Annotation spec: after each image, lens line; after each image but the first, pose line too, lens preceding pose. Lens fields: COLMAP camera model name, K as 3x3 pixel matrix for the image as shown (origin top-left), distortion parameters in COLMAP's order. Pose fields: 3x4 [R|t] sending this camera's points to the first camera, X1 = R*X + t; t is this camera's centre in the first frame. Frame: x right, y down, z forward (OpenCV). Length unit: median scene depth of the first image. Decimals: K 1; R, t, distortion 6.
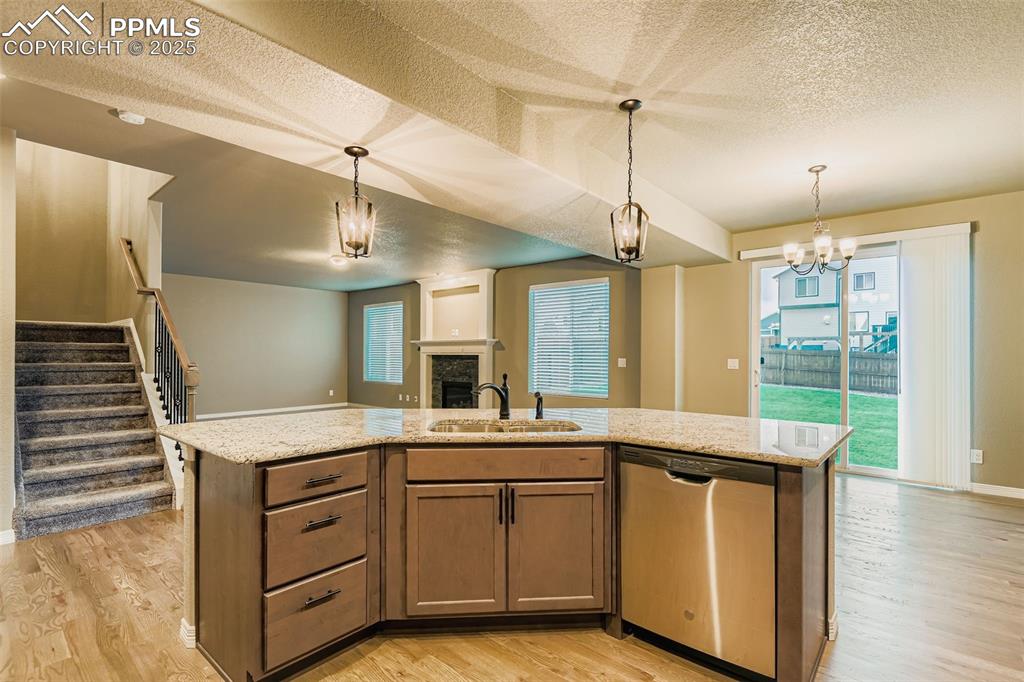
lens RADIAL K [[472.0, 0, 506.0], [0, 472.0, 348.0], [0, 0, 1]] dist [0.000219, -0.000552]
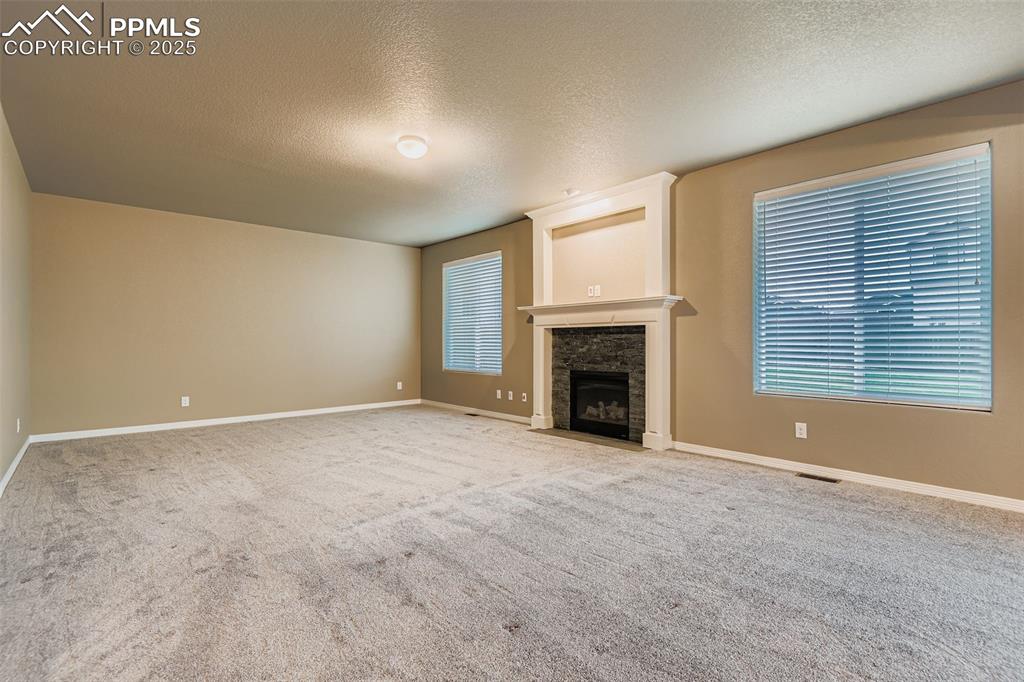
lens RADIAL K [[472.0, 0, 506.6], [0, 472.0, 339.3], [0, 0, 1]] dist [0.000219, -0.000552]
pose [[0.991630, -0.000245, -0.129112, -0.135490], [0.000313, 1.000000, 0.000504, 0.028777], [0.129112, -0.000540, 0.991630, 0.362848]]
